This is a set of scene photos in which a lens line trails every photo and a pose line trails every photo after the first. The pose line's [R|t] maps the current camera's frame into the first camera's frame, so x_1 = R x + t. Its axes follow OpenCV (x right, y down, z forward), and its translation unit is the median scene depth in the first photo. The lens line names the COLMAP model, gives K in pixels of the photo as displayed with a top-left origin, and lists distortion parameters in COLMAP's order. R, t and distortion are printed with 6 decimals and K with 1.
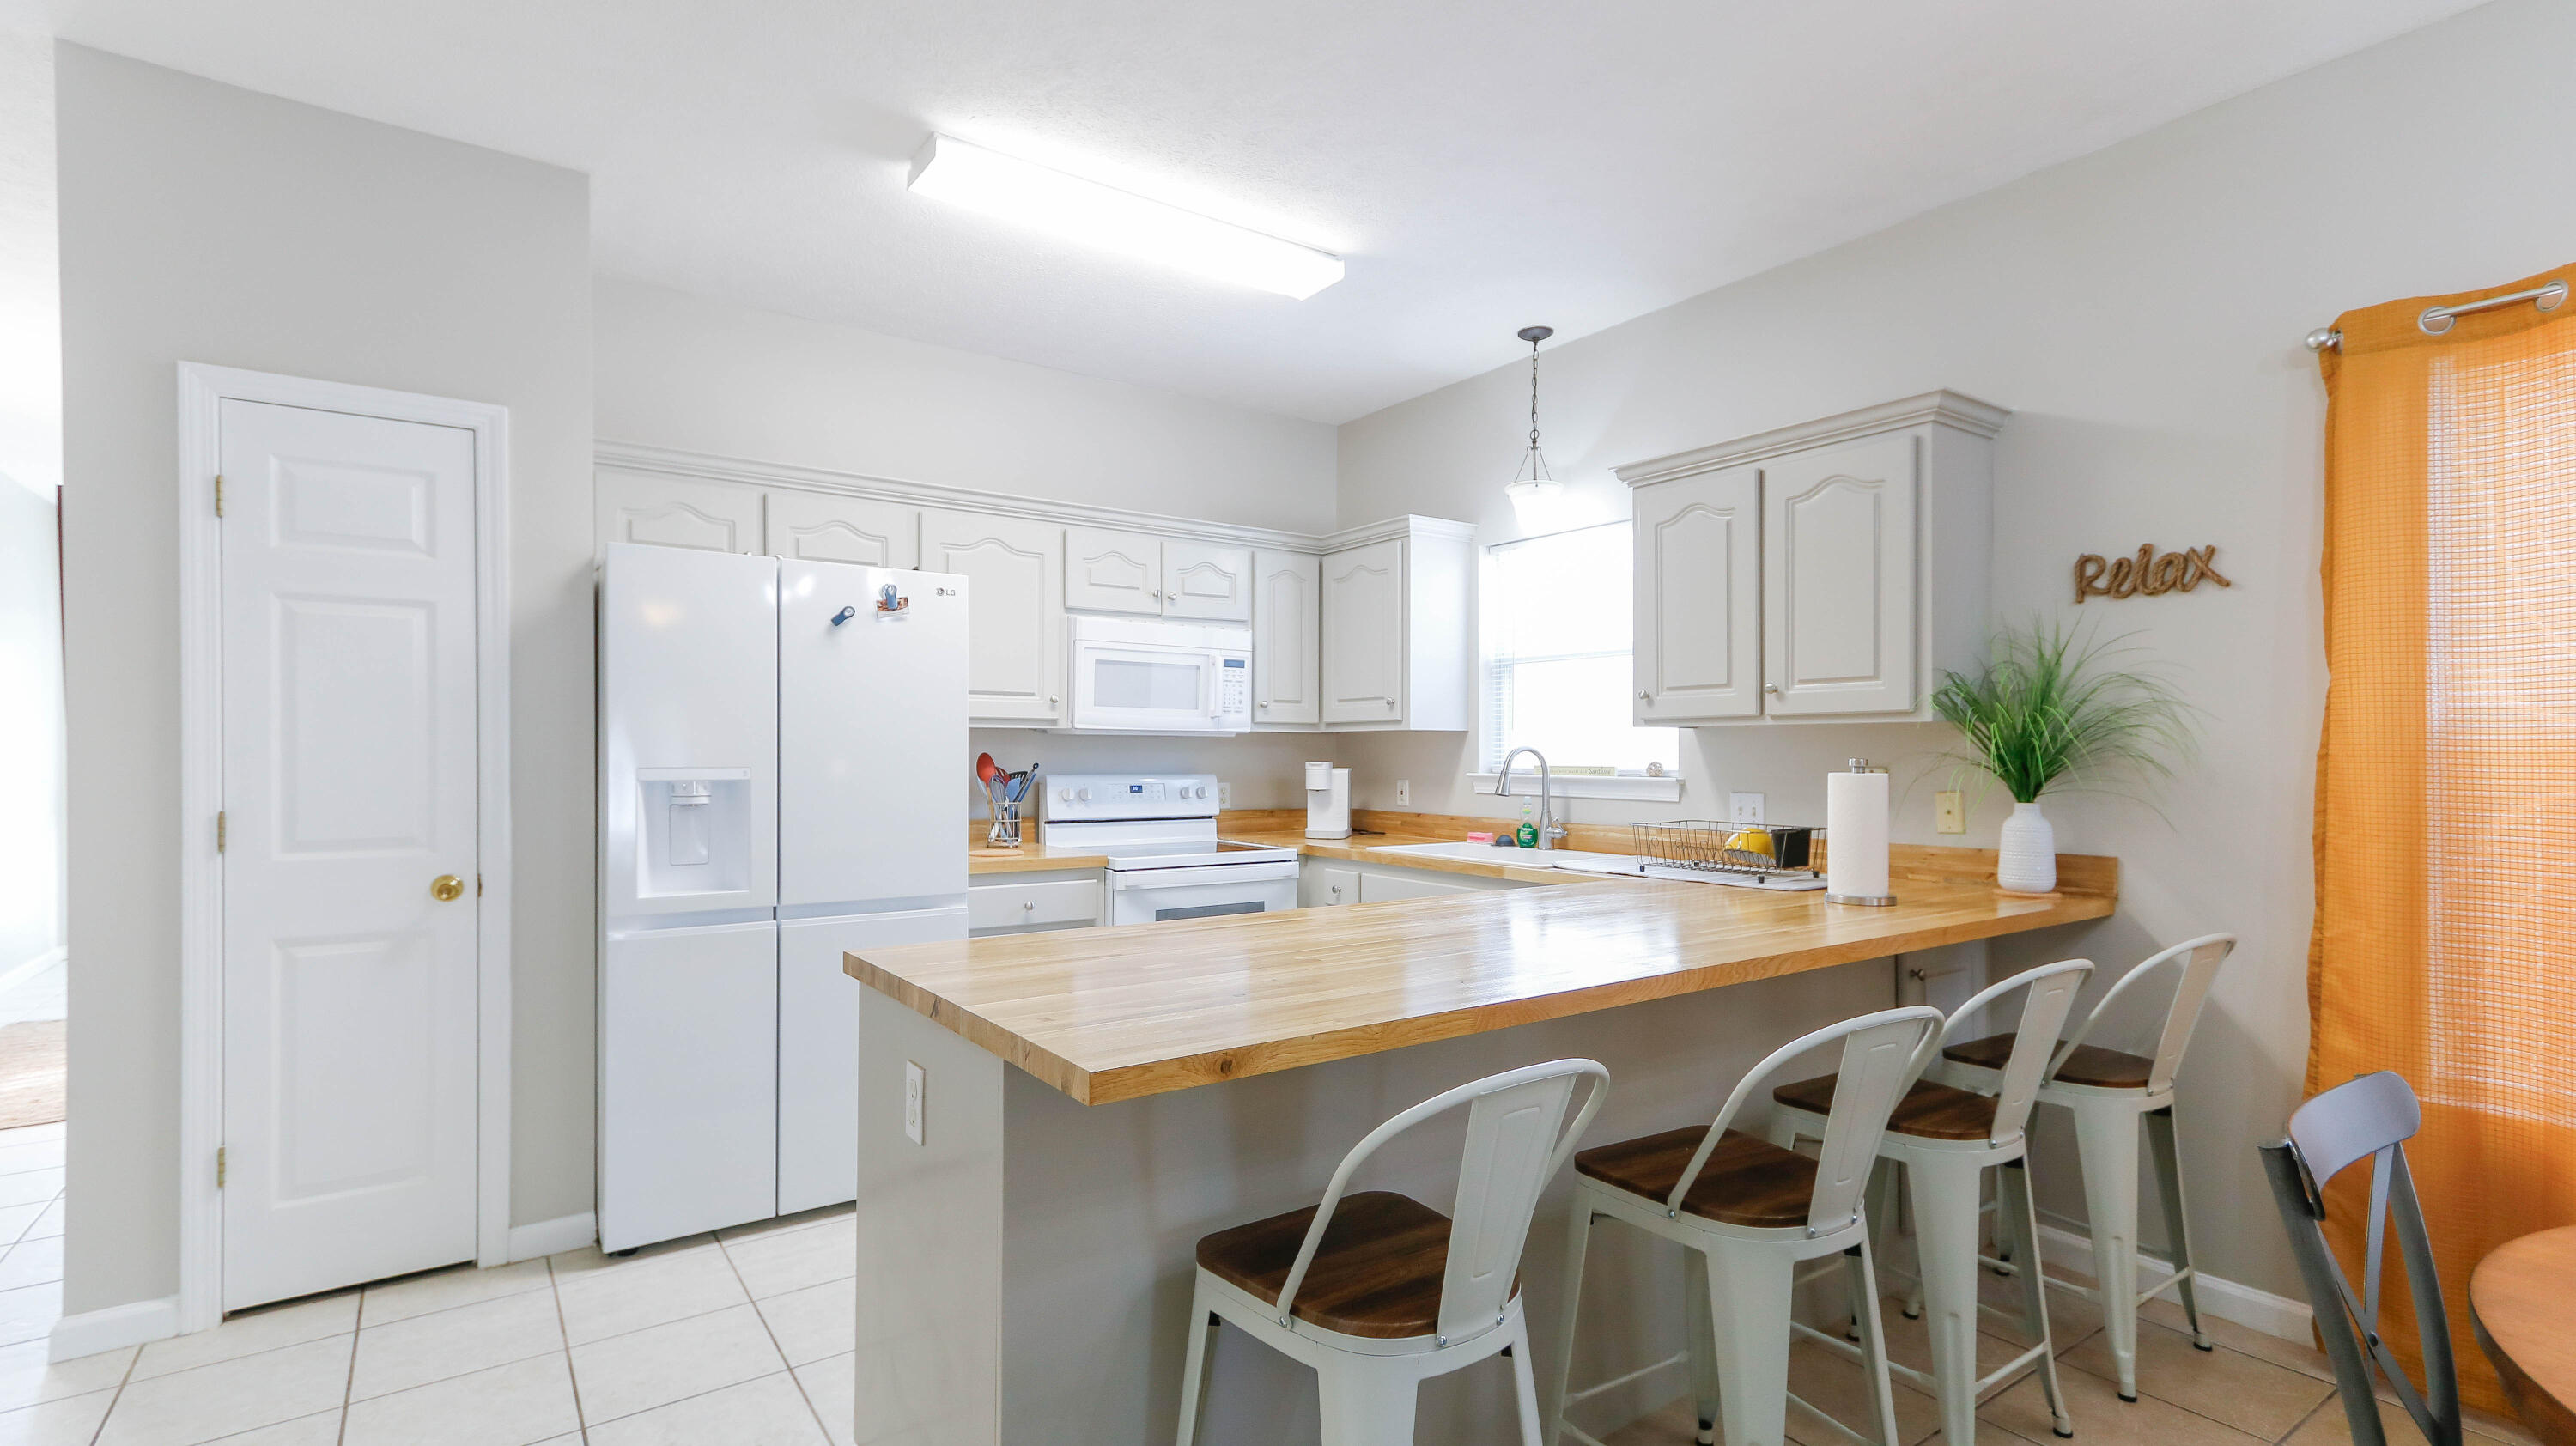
lens RADIAL K [[1192.2, 0, 1307.0], [0, 1192.2, 745.7], [0, 0, 1]] dist [0.015760, -0.000448]
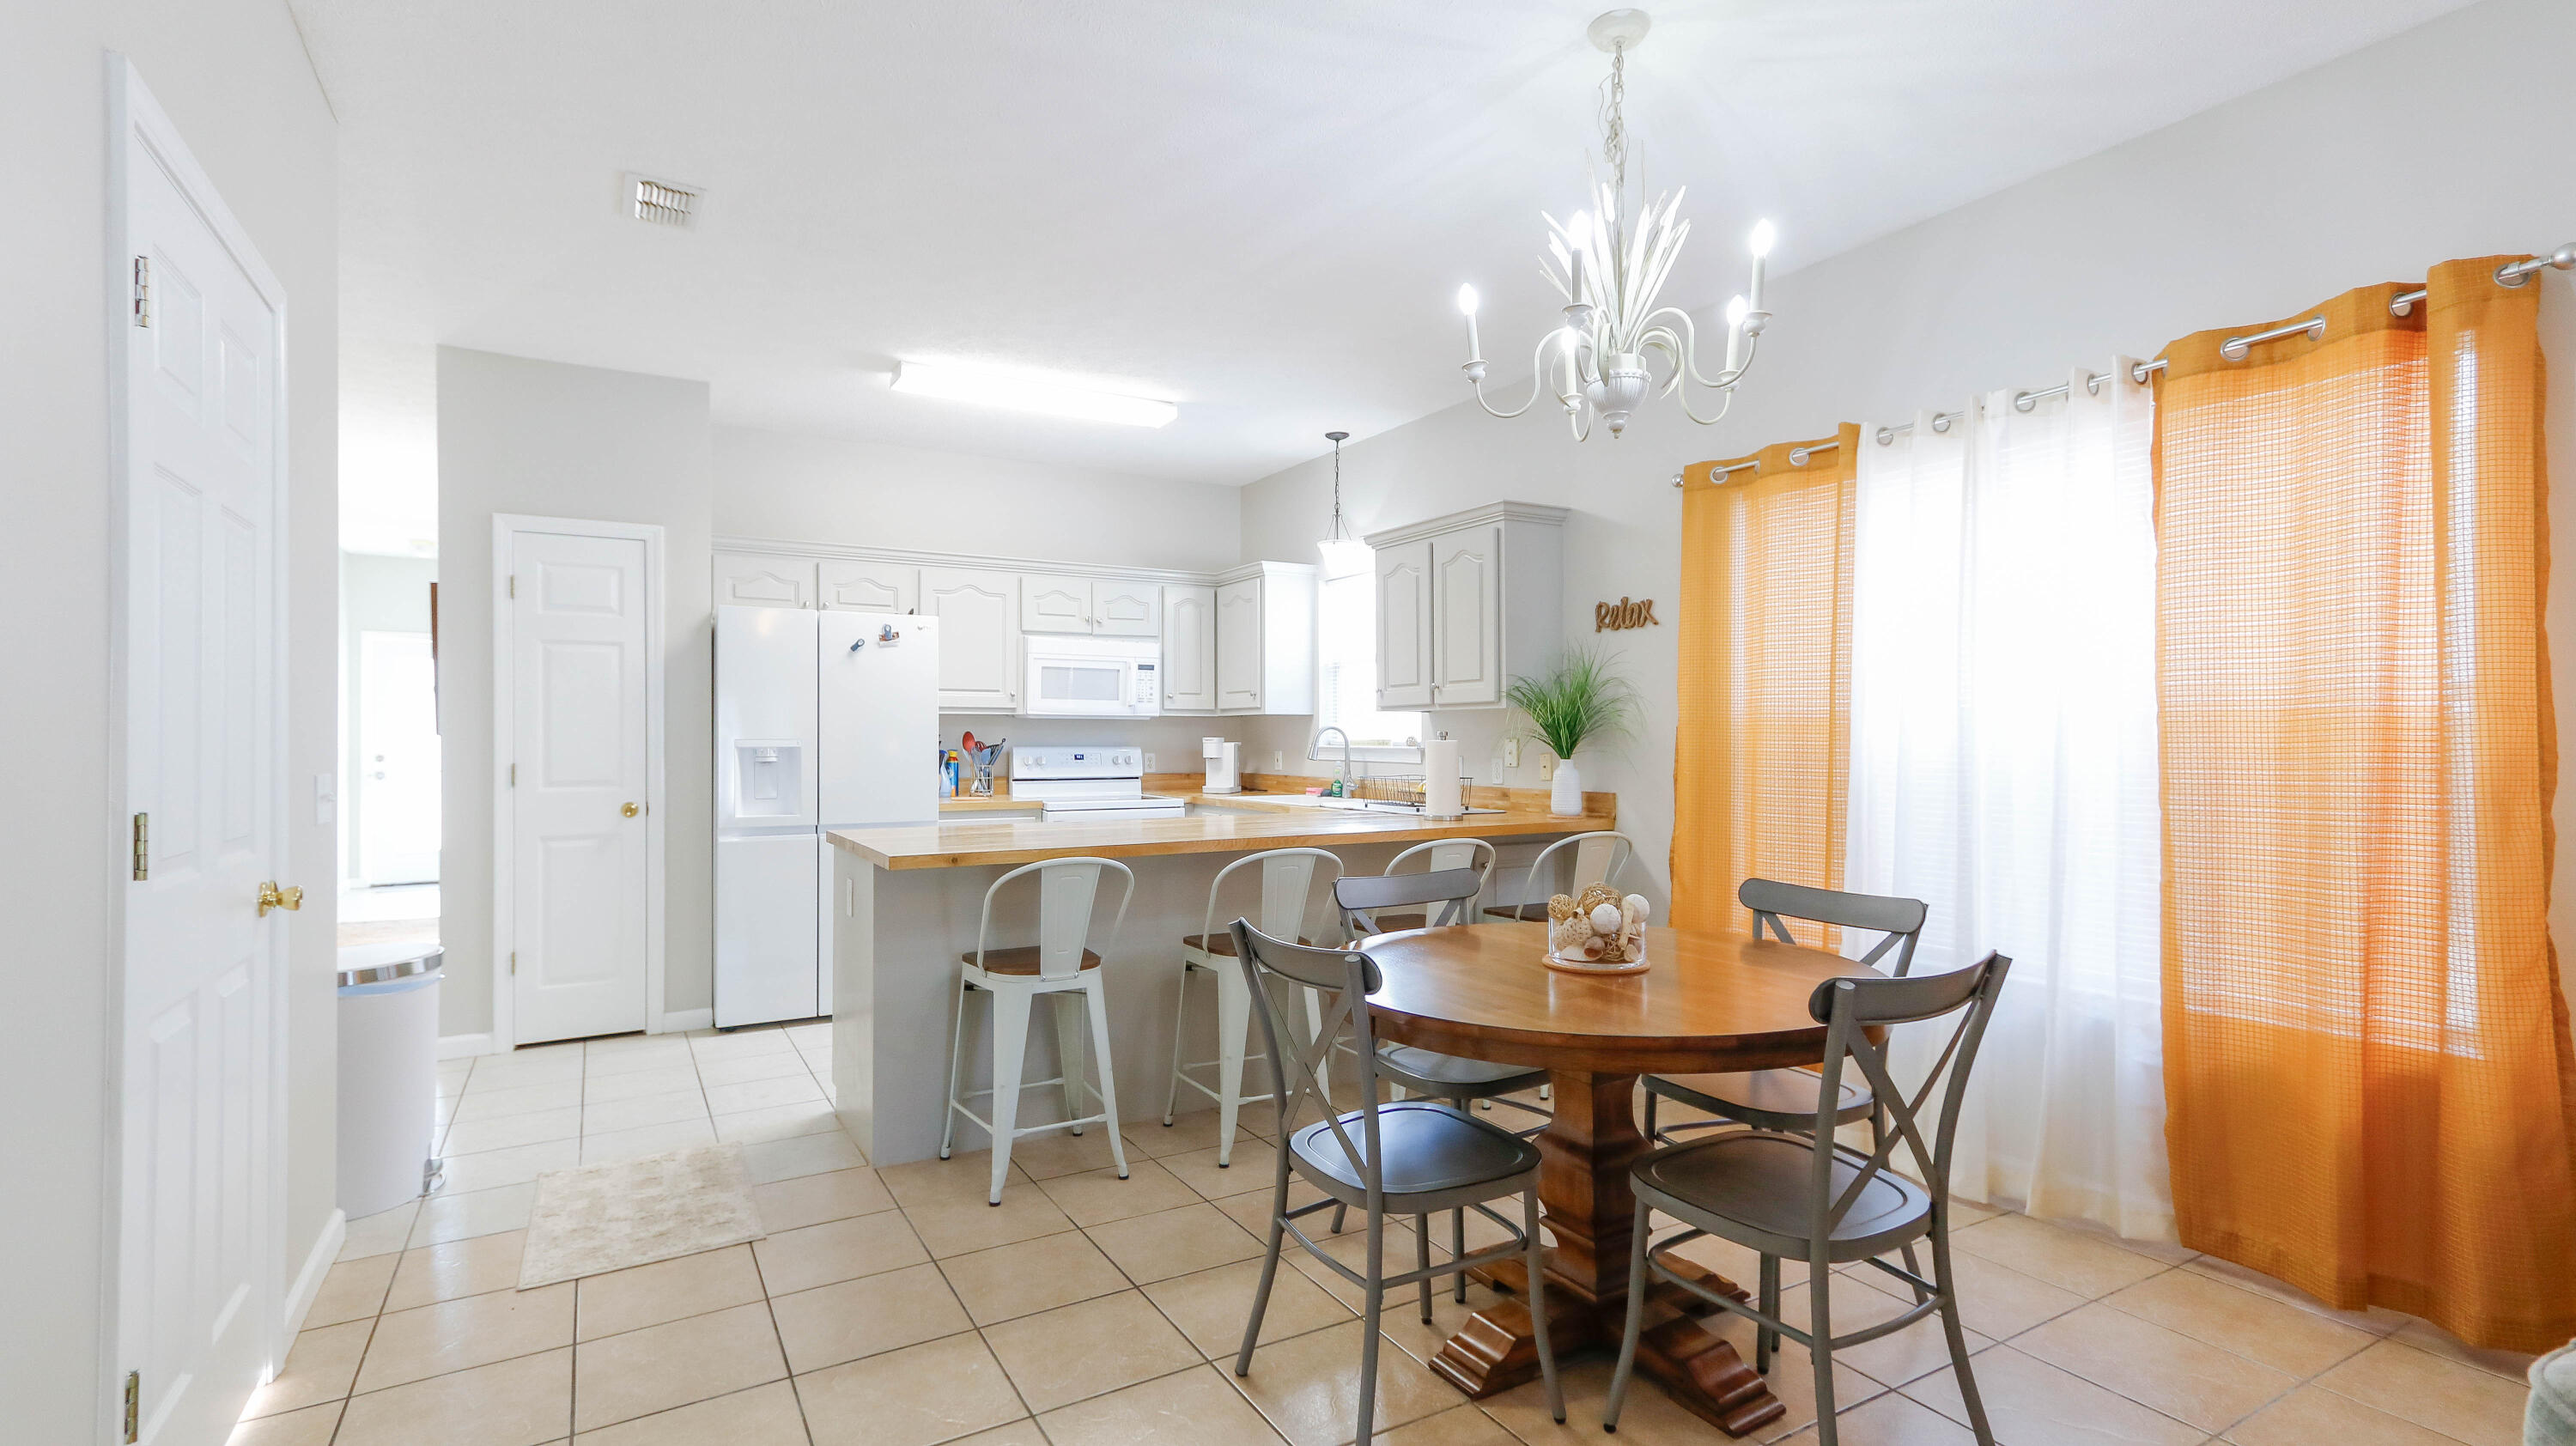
lens RADIAL K [[1192.2, 0, 1271.6], [0, 1192.2, 721.2], [0, 0, 1]] dist [0.015760, -0.000448]
pose [[0.993779, -0.003636, -0.111312, 0.348823], [0.002928, 0.999974, -0.006524, 0.005889], [0.111333, 0.006158, 0.993764, -0.540664]]
